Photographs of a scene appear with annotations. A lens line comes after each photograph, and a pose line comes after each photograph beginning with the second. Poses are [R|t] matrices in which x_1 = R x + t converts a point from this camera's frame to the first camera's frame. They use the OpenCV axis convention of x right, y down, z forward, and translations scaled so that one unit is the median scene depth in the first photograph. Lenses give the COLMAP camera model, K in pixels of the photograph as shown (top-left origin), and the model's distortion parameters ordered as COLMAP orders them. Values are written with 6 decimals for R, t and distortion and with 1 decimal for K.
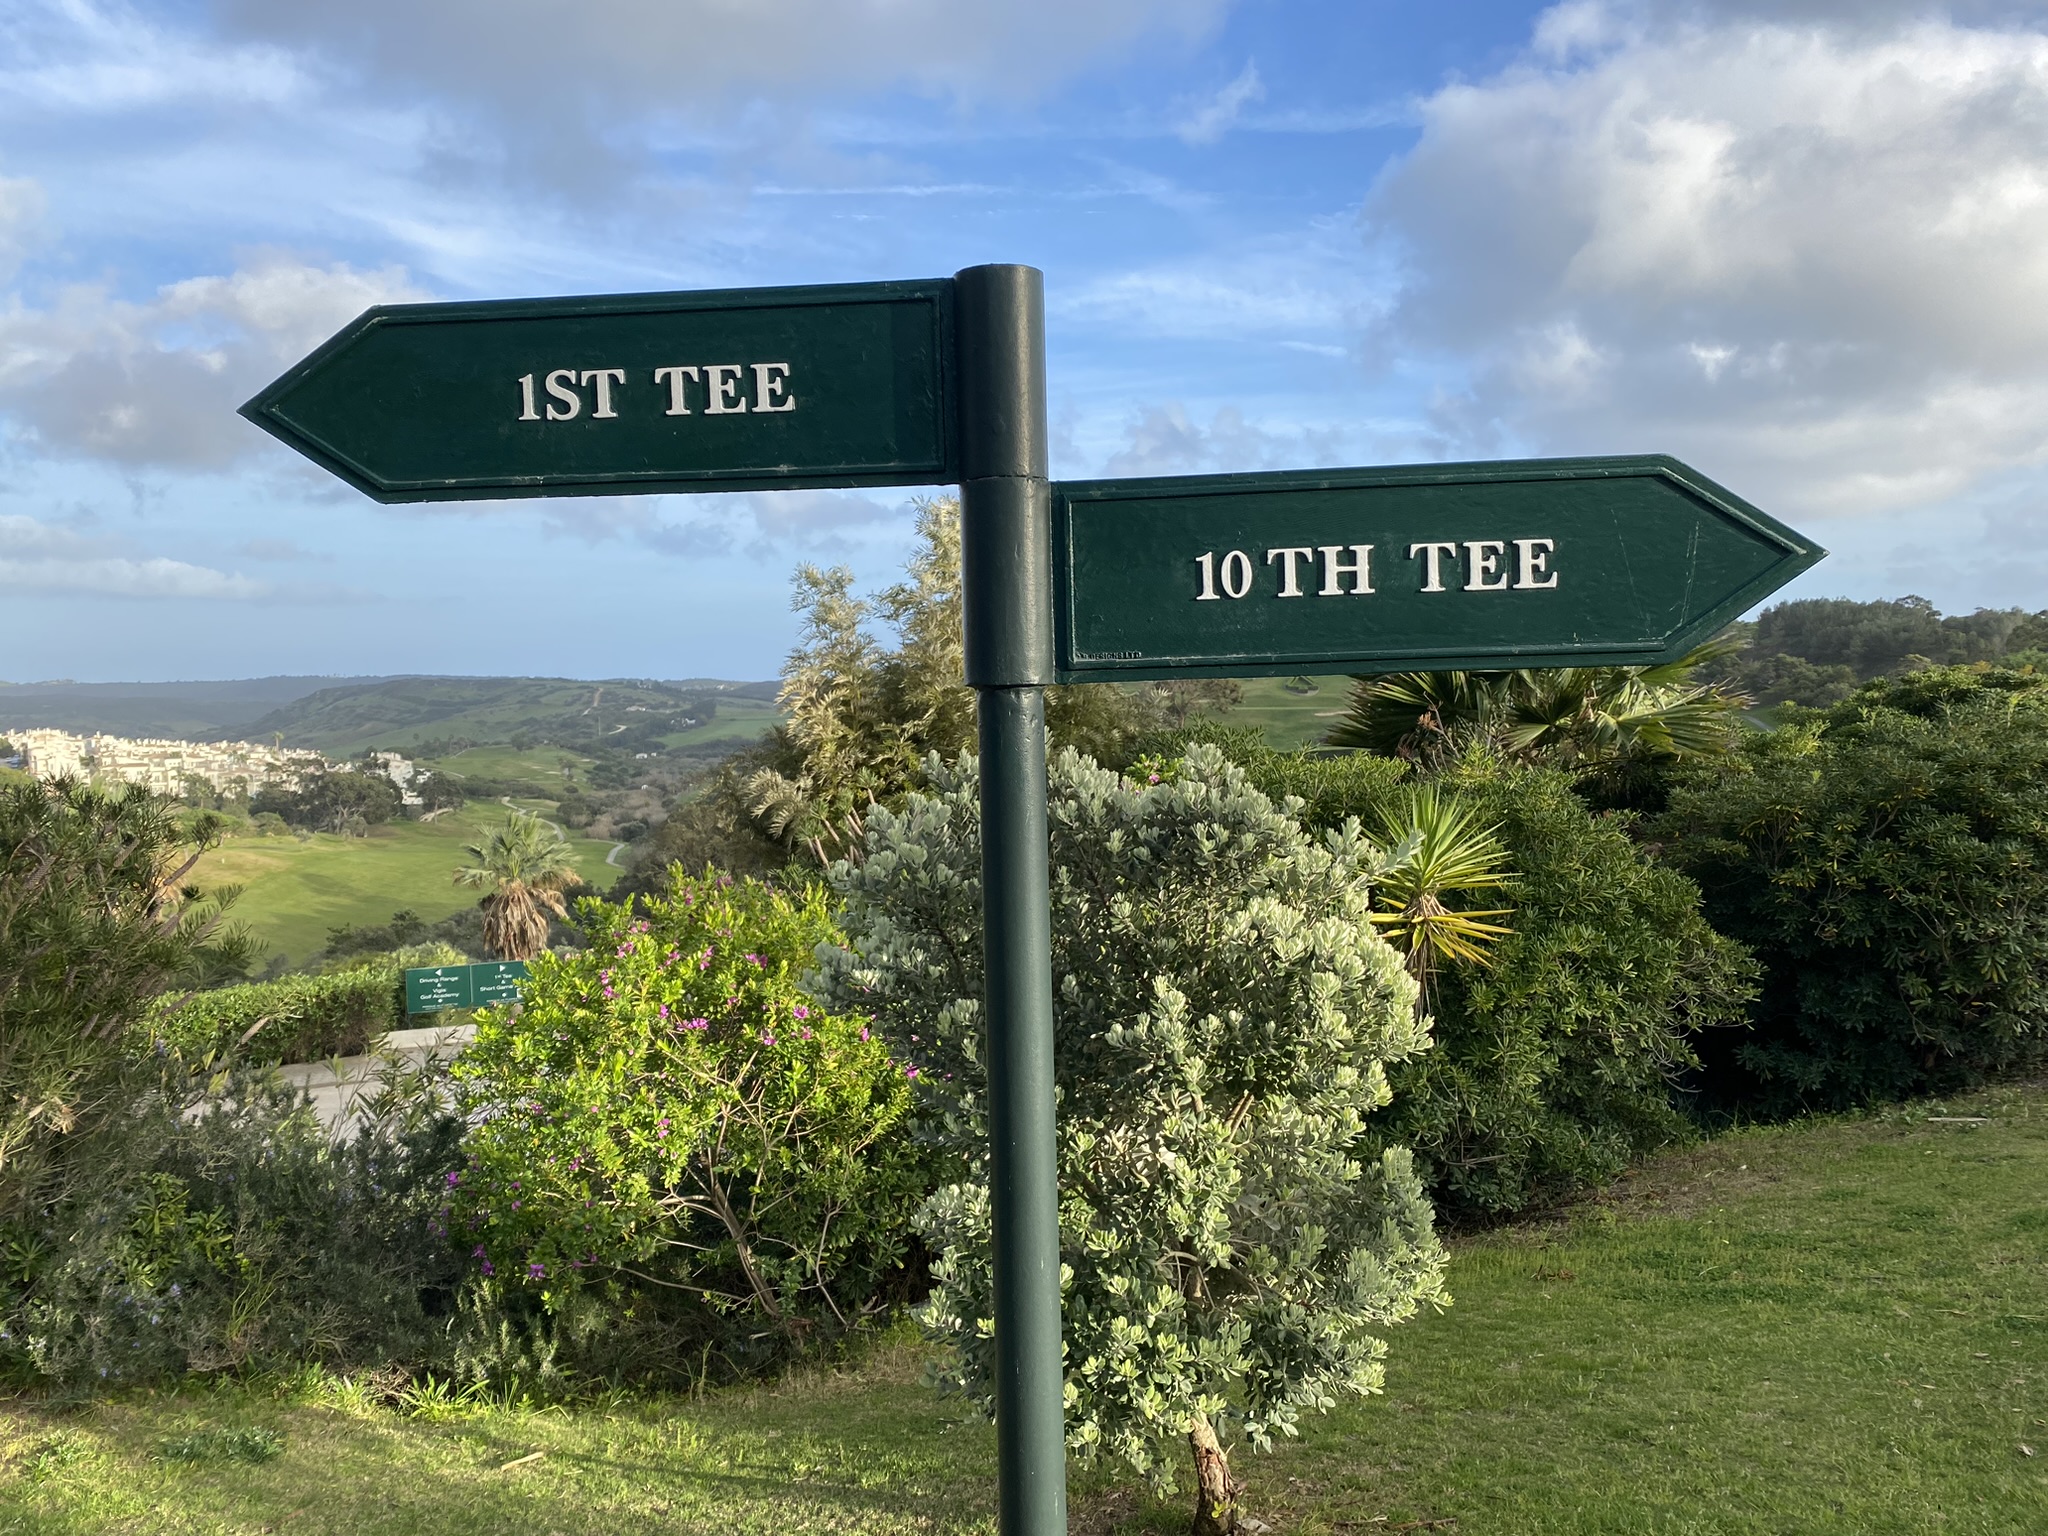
lens RADIAL K [[1596.9, 0, 1024.0], [0, 1596.9, 768.0], [0, 0, 1]] dist [0.041653, -0.046787]
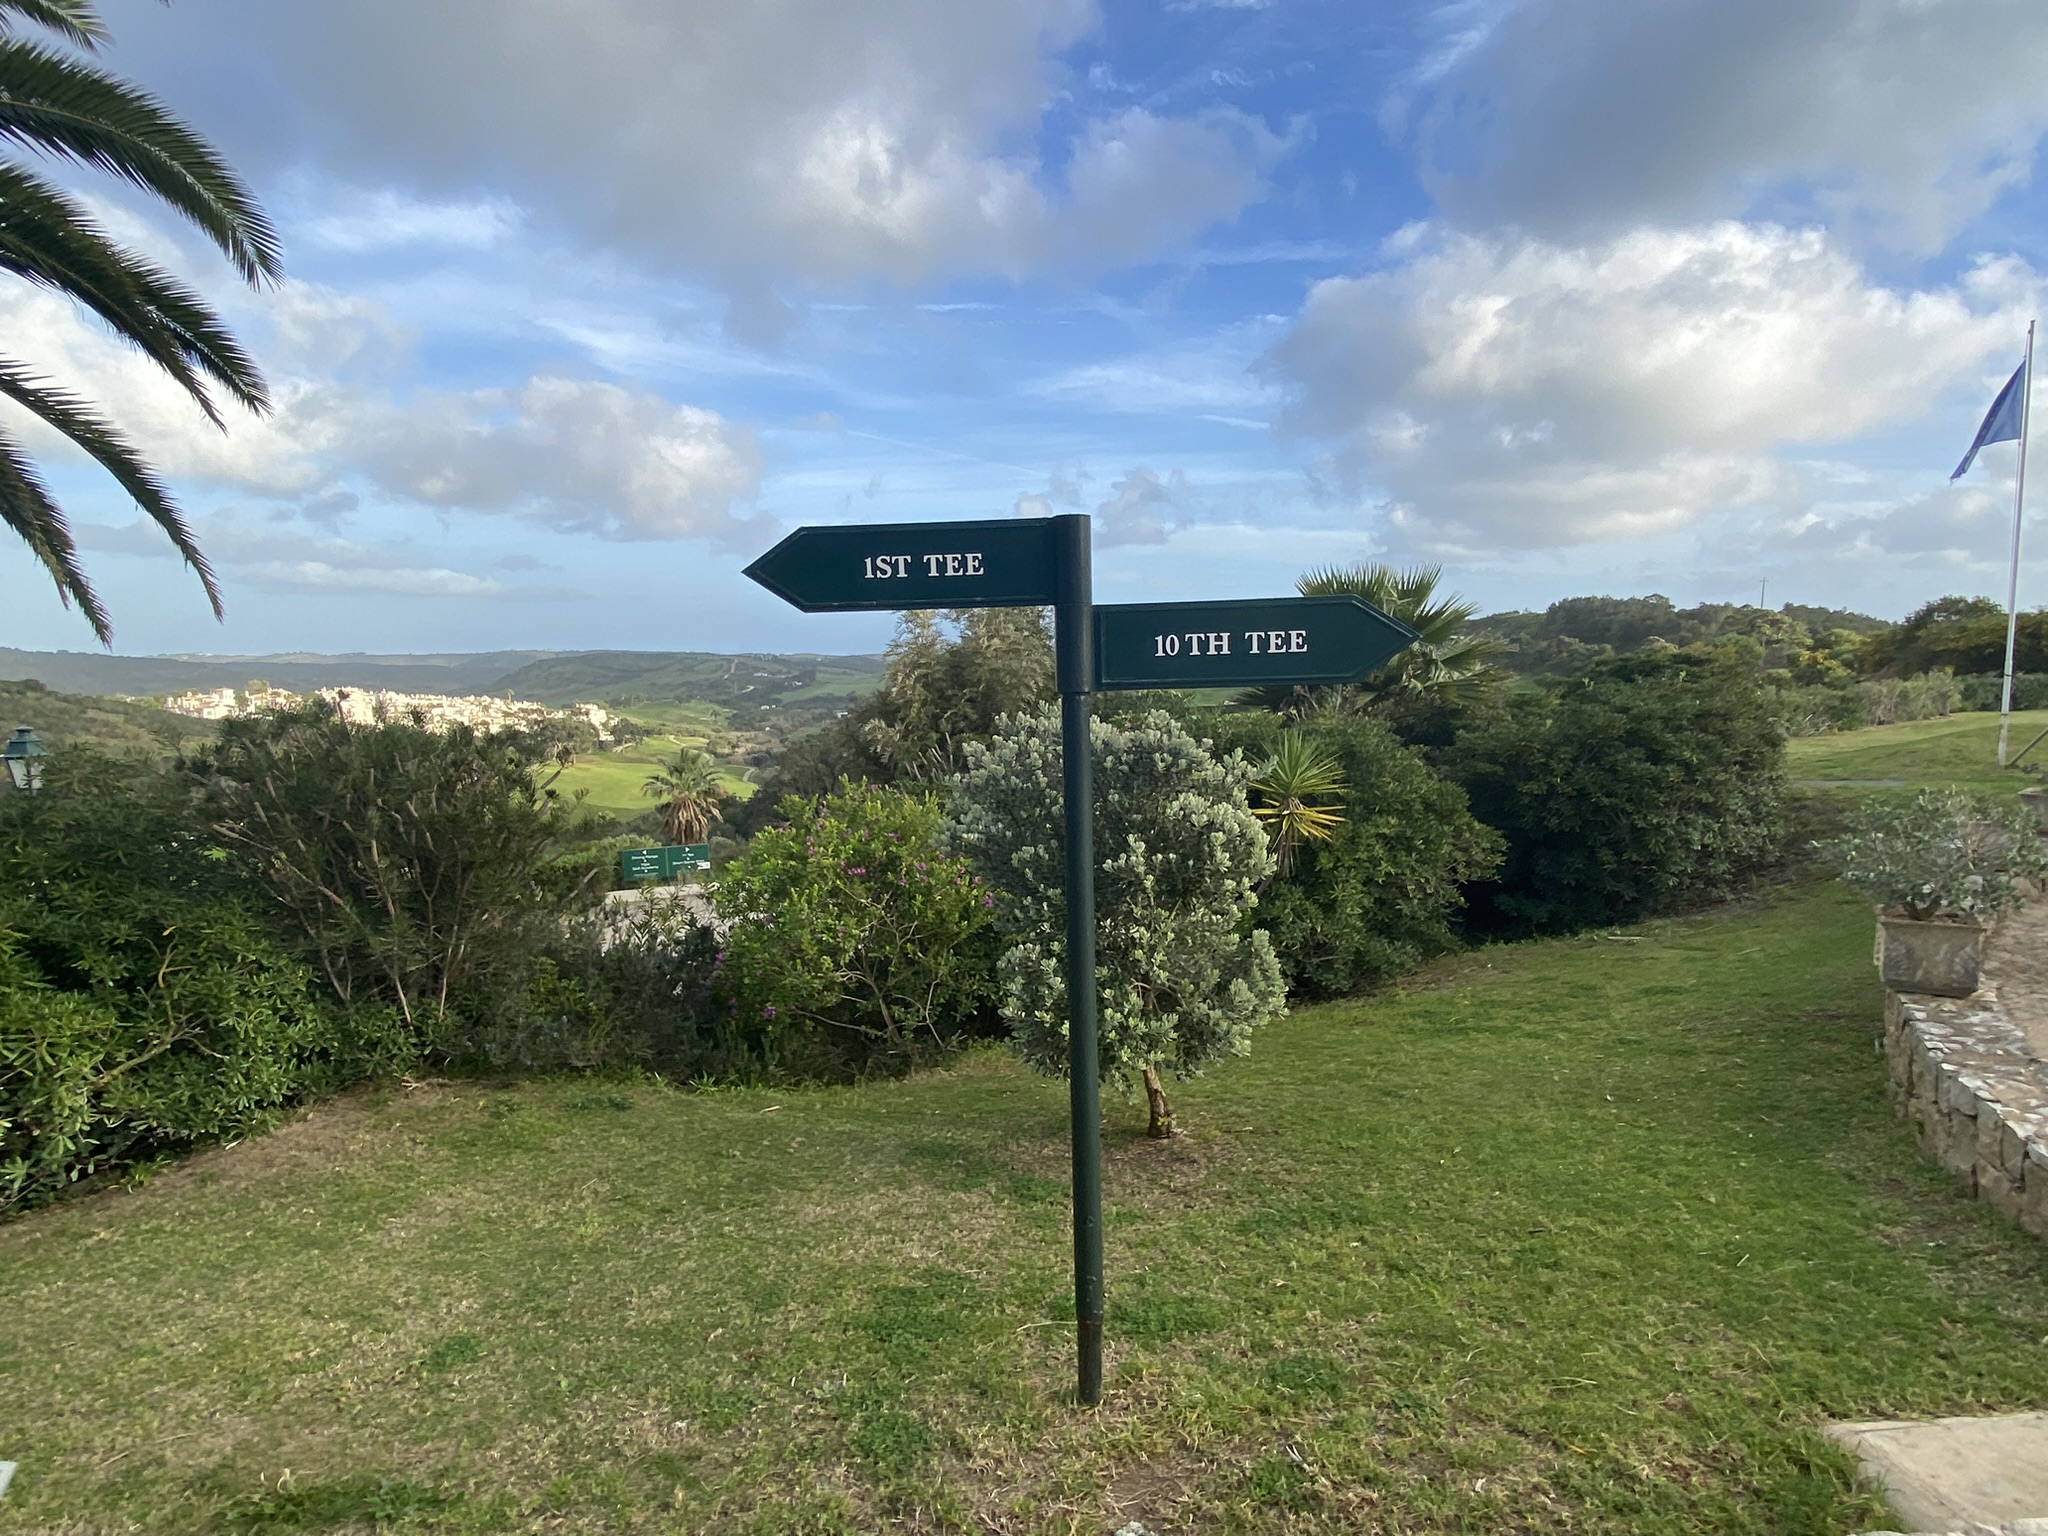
lens RADIAL K [[1111.2, 0, 1017.0], [0, 1111.2, 794.3], [0, 0, 1]] dist [0.066149, -0.059911]
pose [[0.999929, 0.001257, -0.011888, -0.020068], [-0.000418, 0.997525, 0.070311, -0.004465], [0.011947, -0.070301, 0.997454, -0.174044]]
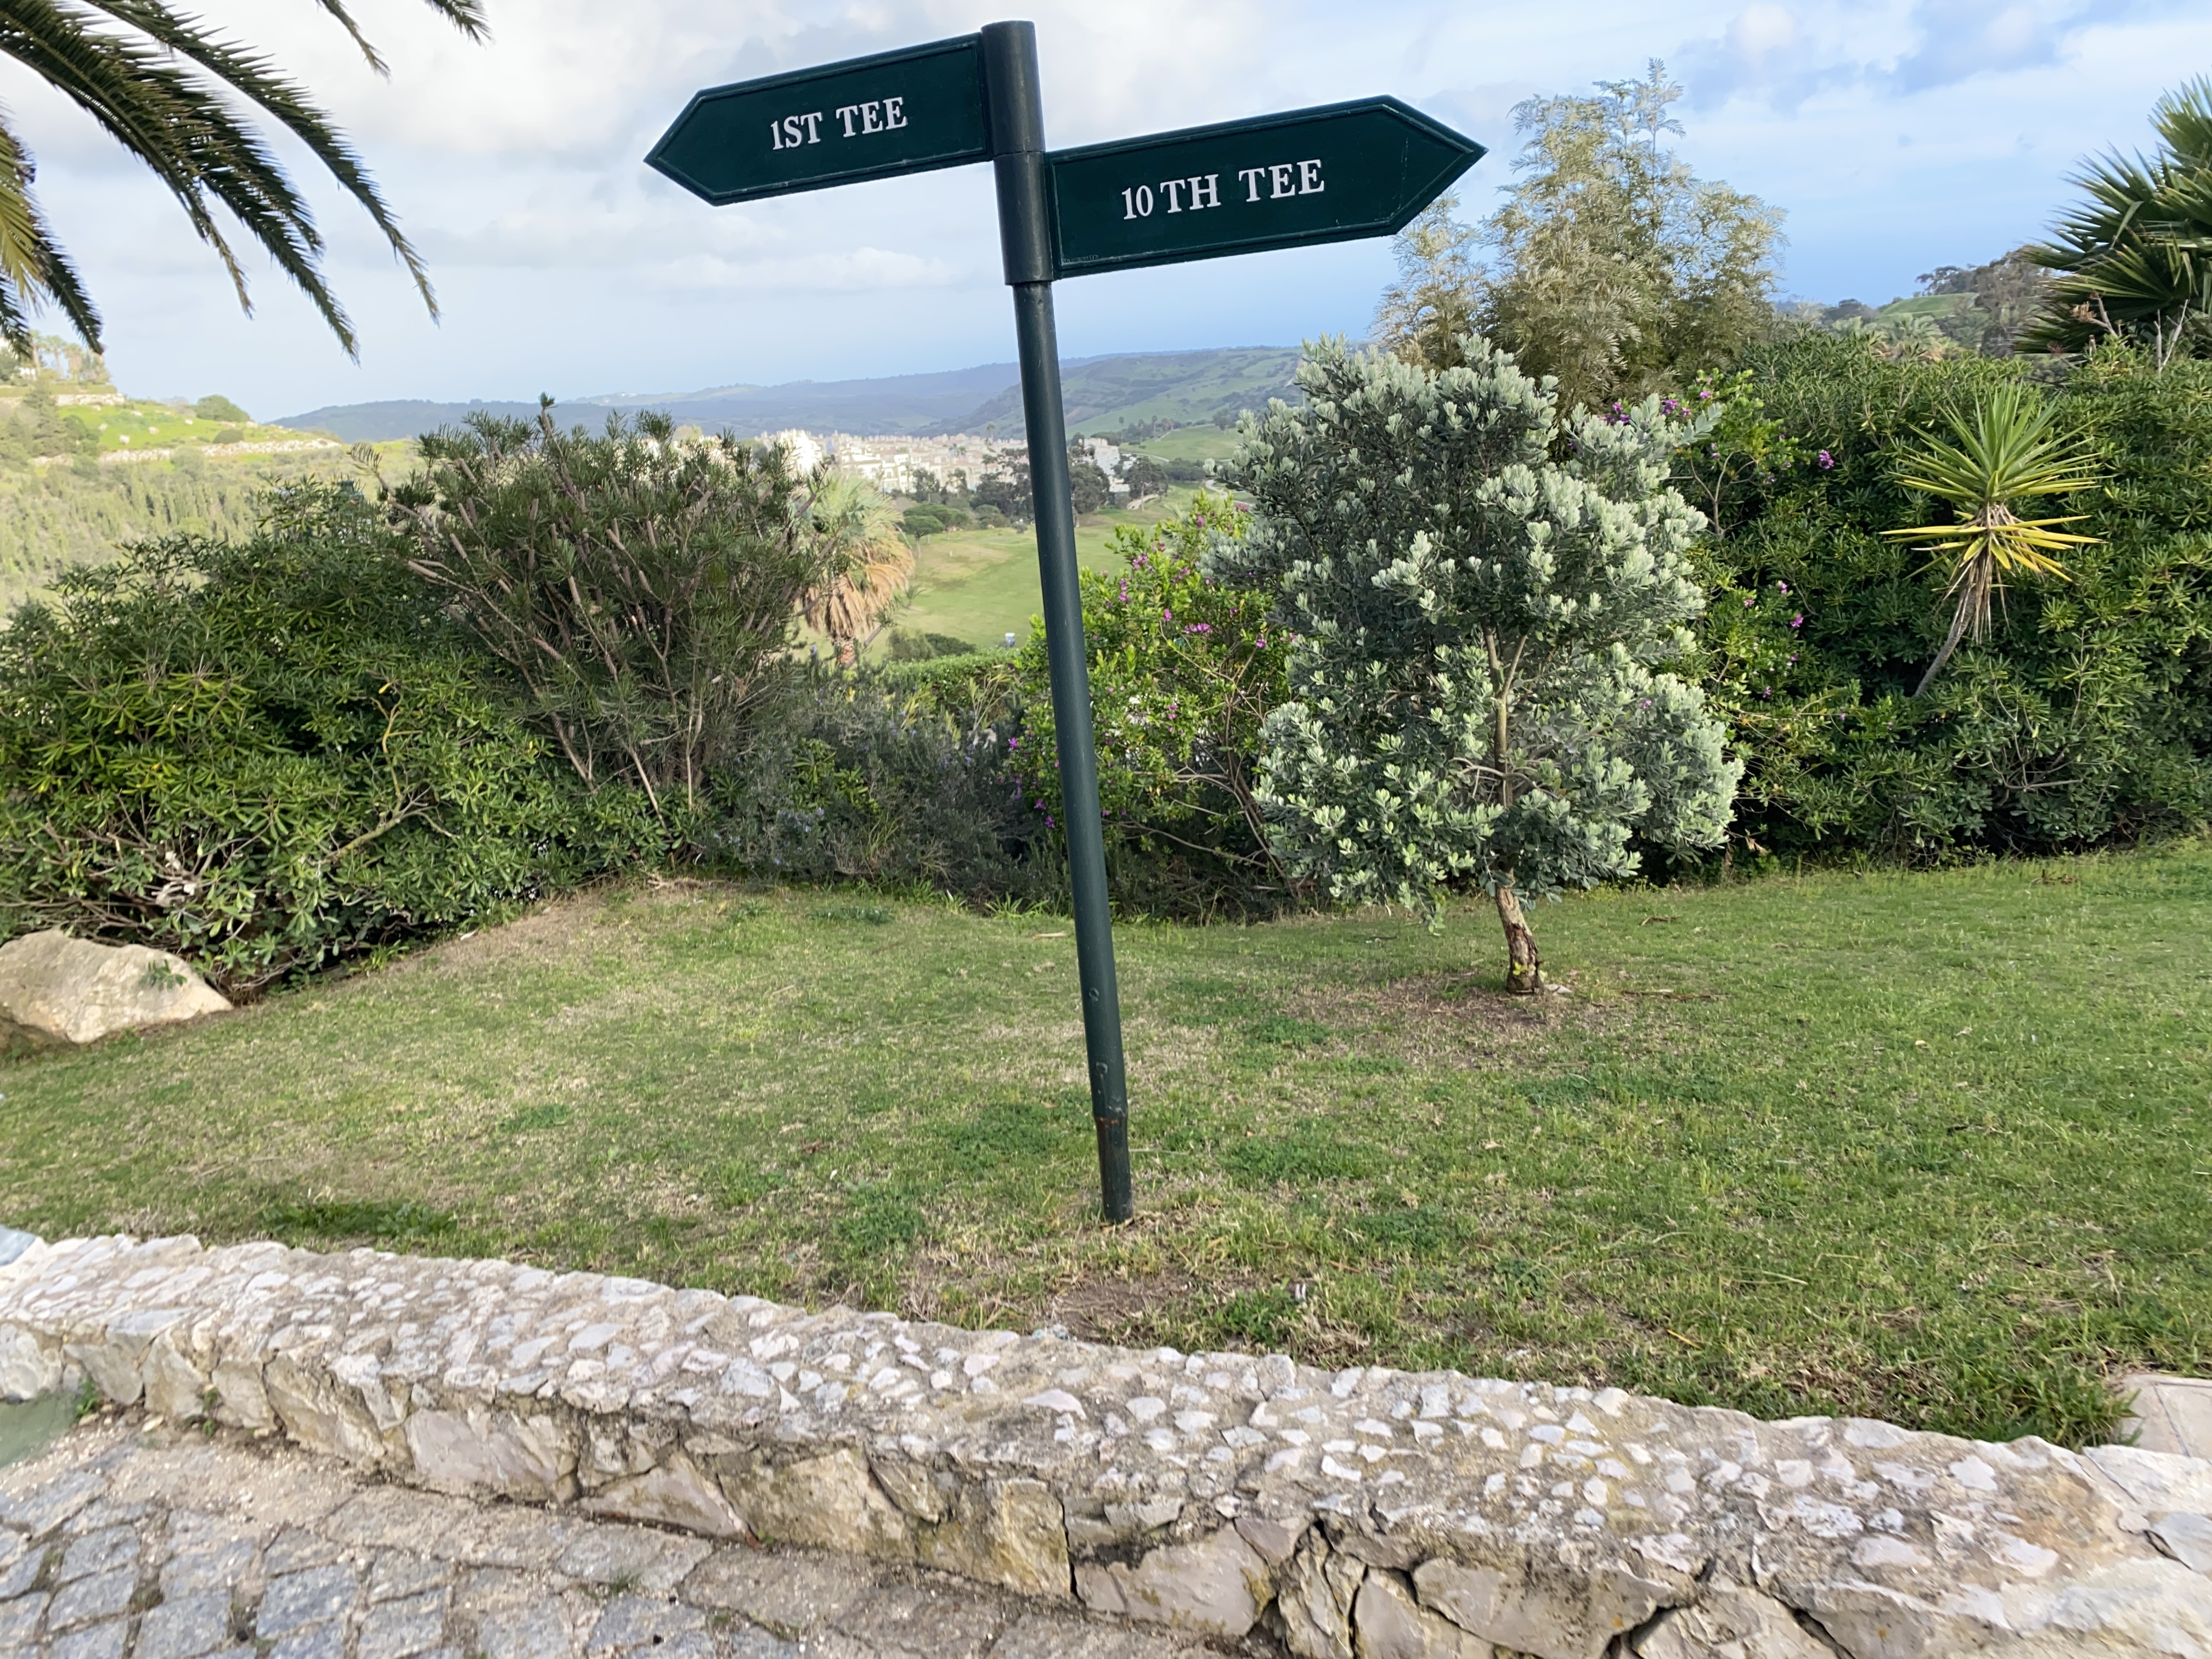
lens RADIAL K [[1687.0, 0, 1106.0], [0, 1687.0, 829.5], [0, 0, 1]] dist [0.004695, -0.007226]
pose [[0.931655, 0.034776, -0.361677, 0.198103], [0.047771, 0.975045, 0.216808, 0.034982], [0.360191, -0.219268, 0.906744, -0.196459]]
